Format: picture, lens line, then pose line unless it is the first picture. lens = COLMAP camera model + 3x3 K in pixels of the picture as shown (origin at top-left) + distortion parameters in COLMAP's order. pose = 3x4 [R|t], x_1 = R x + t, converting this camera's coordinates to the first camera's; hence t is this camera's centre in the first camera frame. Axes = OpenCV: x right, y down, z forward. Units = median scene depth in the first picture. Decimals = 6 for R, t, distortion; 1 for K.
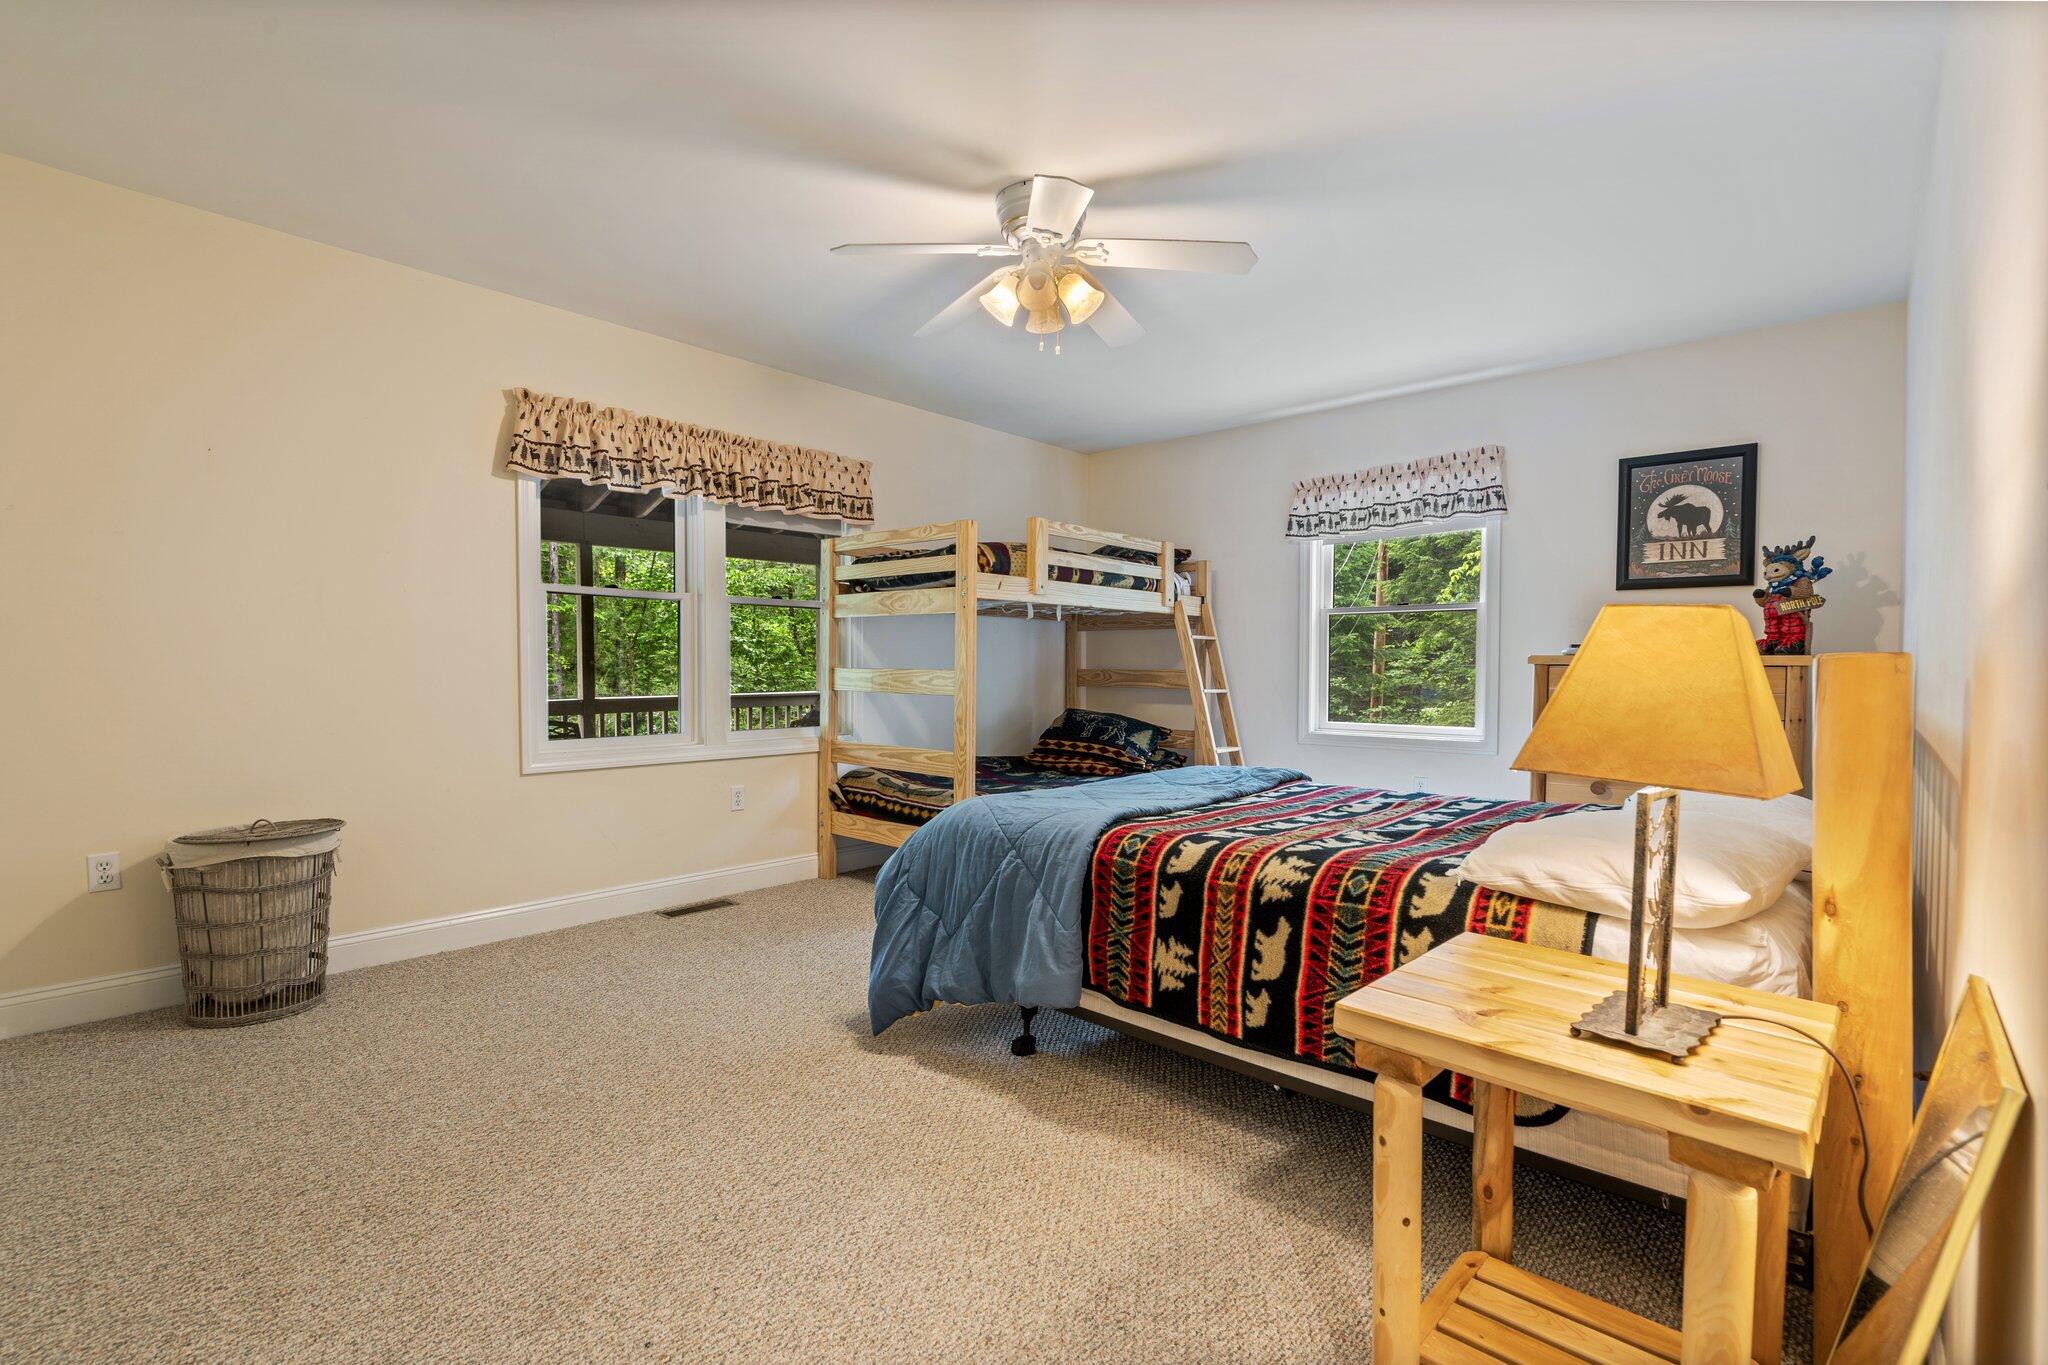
lens RADIAL K [[941.6, 0, 1033.9], [0, 941.6, 686.5], [0, 0, 1]] dist [-0.000547, 0.000296]
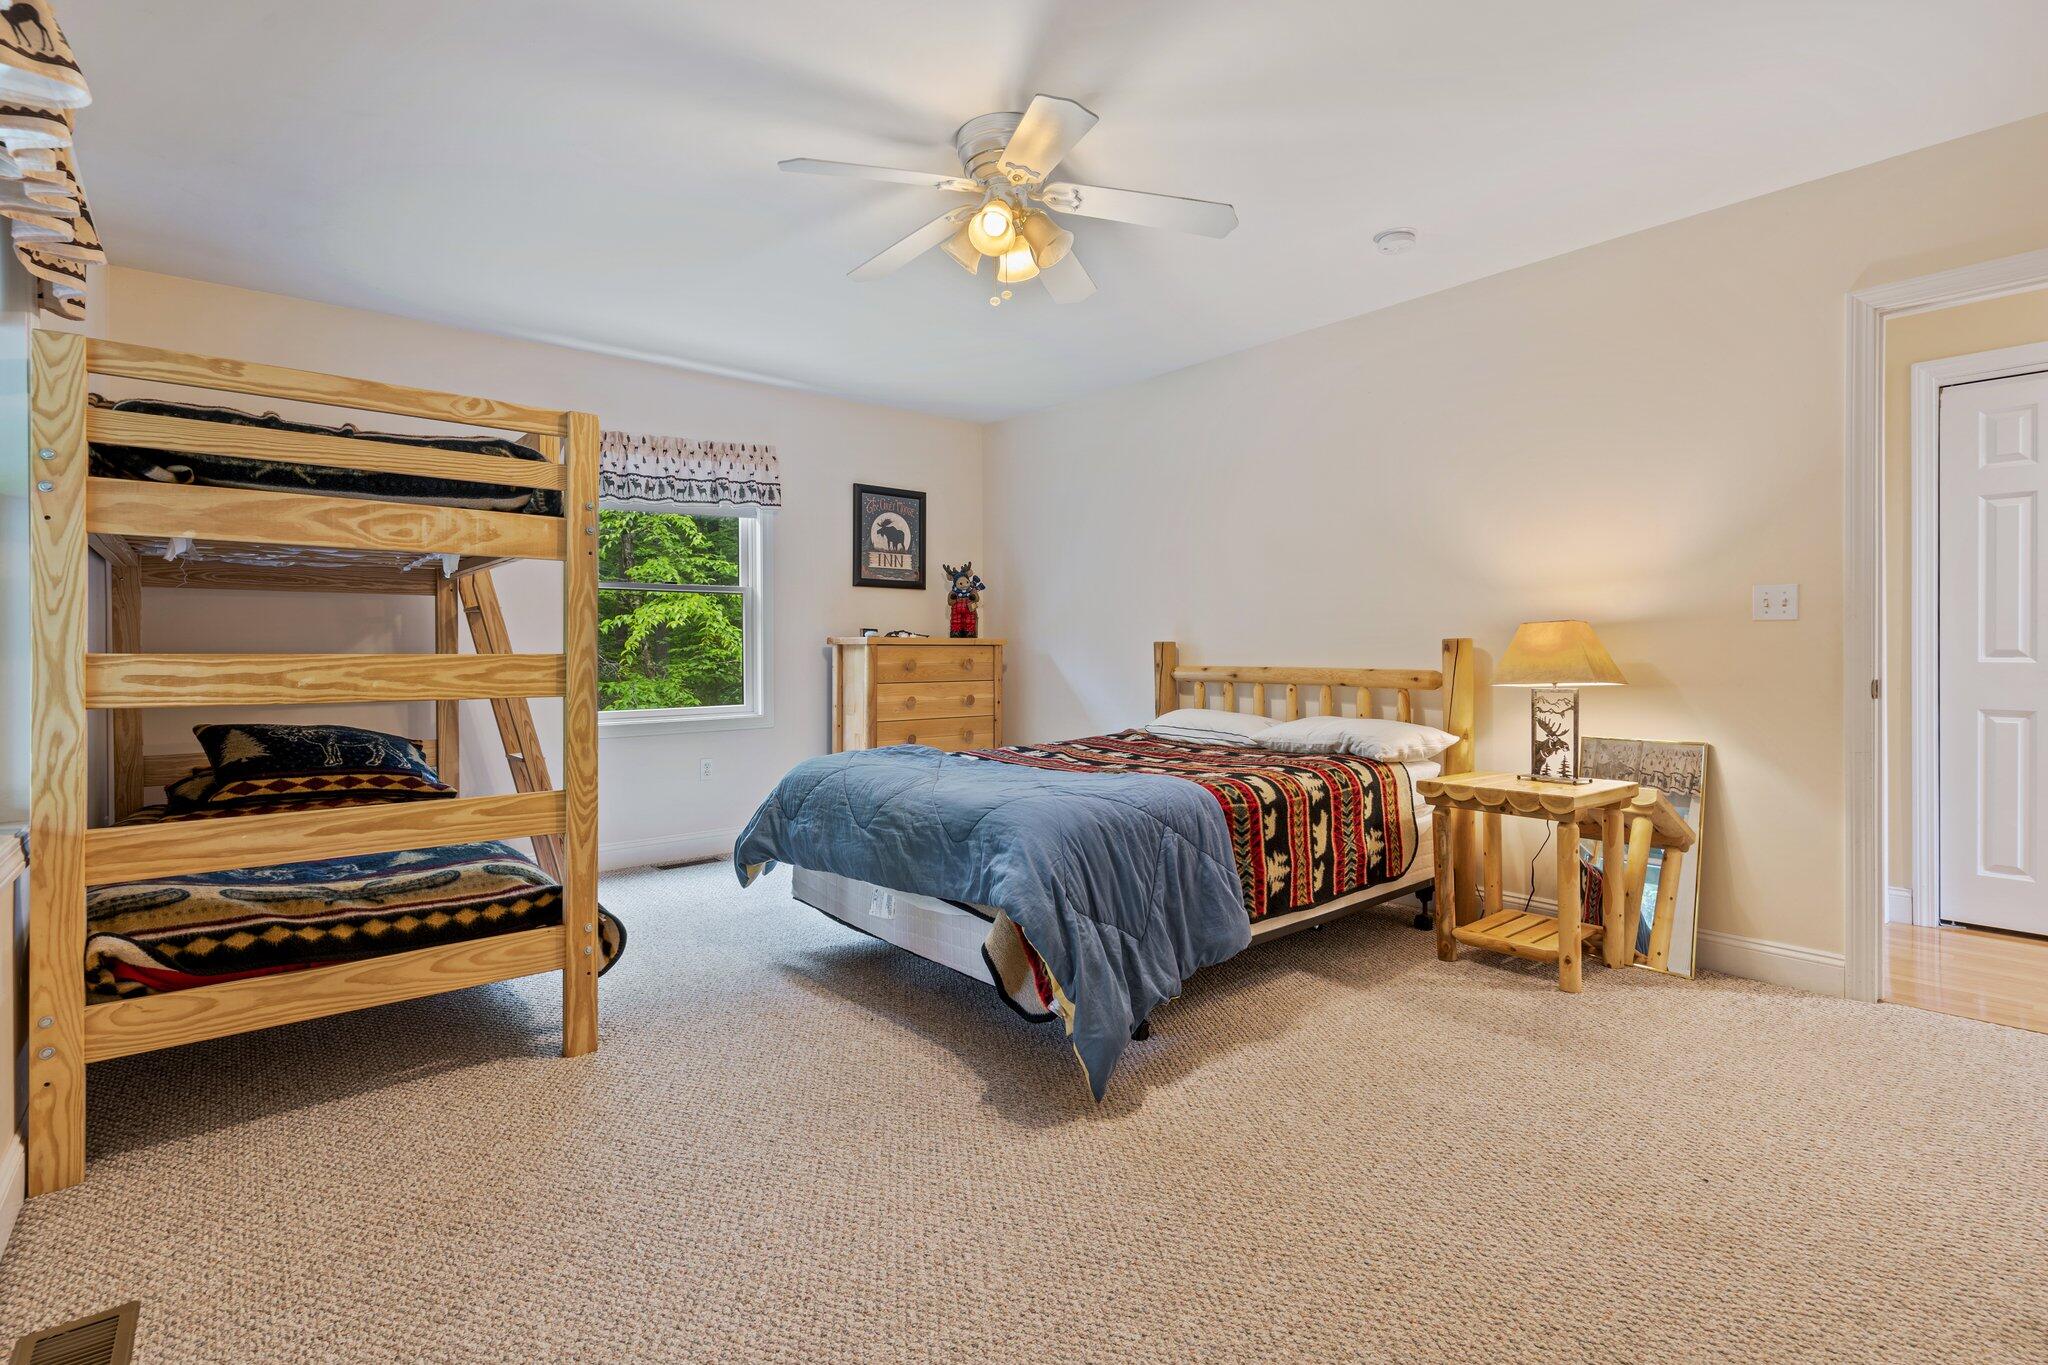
lens RADIAL K [[941.6, 0, 1033.2], [0, 941.6, 660.5], [0, 0, 1]] dist [-0.000547, 0.000296]
pose [[0.143742, -0.017394, 0.989462, -0.710277], [0.027052, 0.999541, 0.013641, -0.014741], [-0.989245, 0.024806, 0.144147, 0.681618]]
